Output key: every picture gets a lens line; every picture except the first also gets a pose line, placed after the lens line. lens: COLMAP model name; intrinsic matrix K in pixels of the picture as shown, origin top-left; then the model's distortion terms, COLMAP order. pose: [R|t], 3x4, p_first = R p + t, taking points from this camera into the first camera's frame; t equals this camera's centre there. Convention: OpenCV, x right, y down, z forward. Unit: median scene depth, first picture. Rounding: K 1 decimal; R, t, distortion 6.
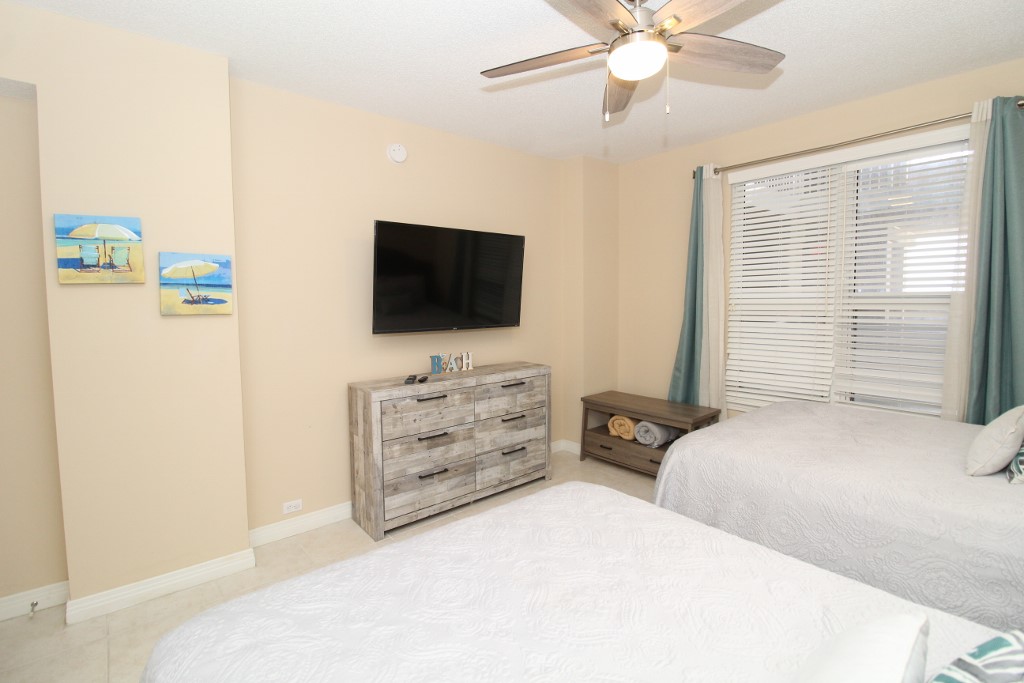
lens RADIAL K [[477.5, 0, 510.9], [0, 477.5, 328.7], [0, 0, 1]] dist [0.000556, -0.012360]
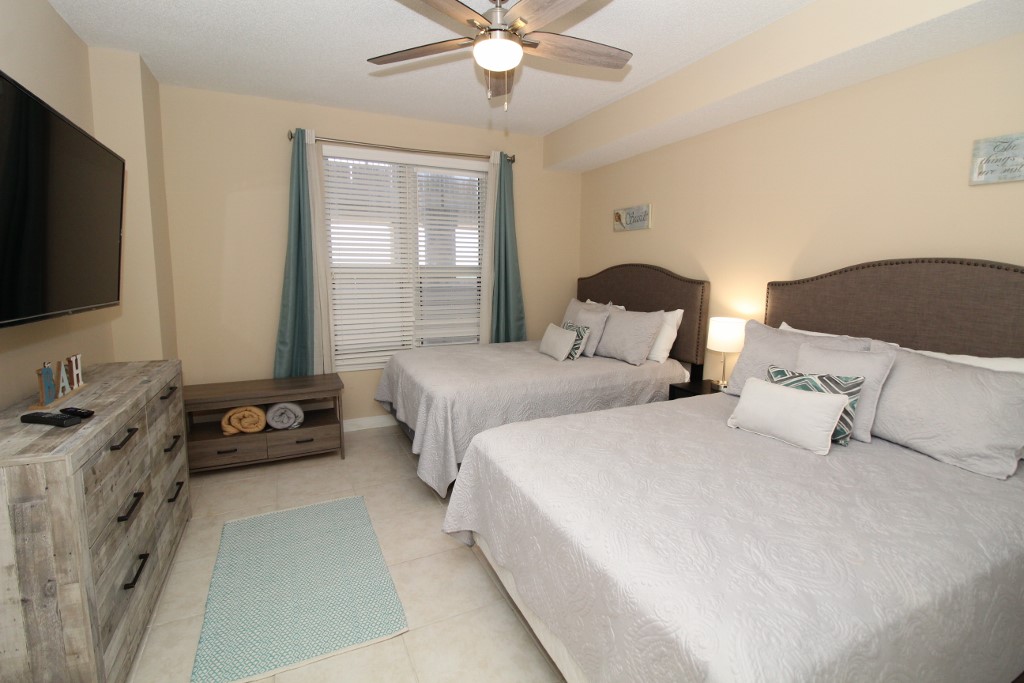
lens RADIAL K [[477.5, 0, 510.9], [0, 477.5, 328.7], [0, 0, 1]] dist [0.000556, -0.012360]
pose [[0.249532, -0.101575, 0.963025, -0.465995], [0.050853, 0.994486, 0.091716, -0.005167], [-0.967031, 0.026086, 0.253321, 0.359754]]
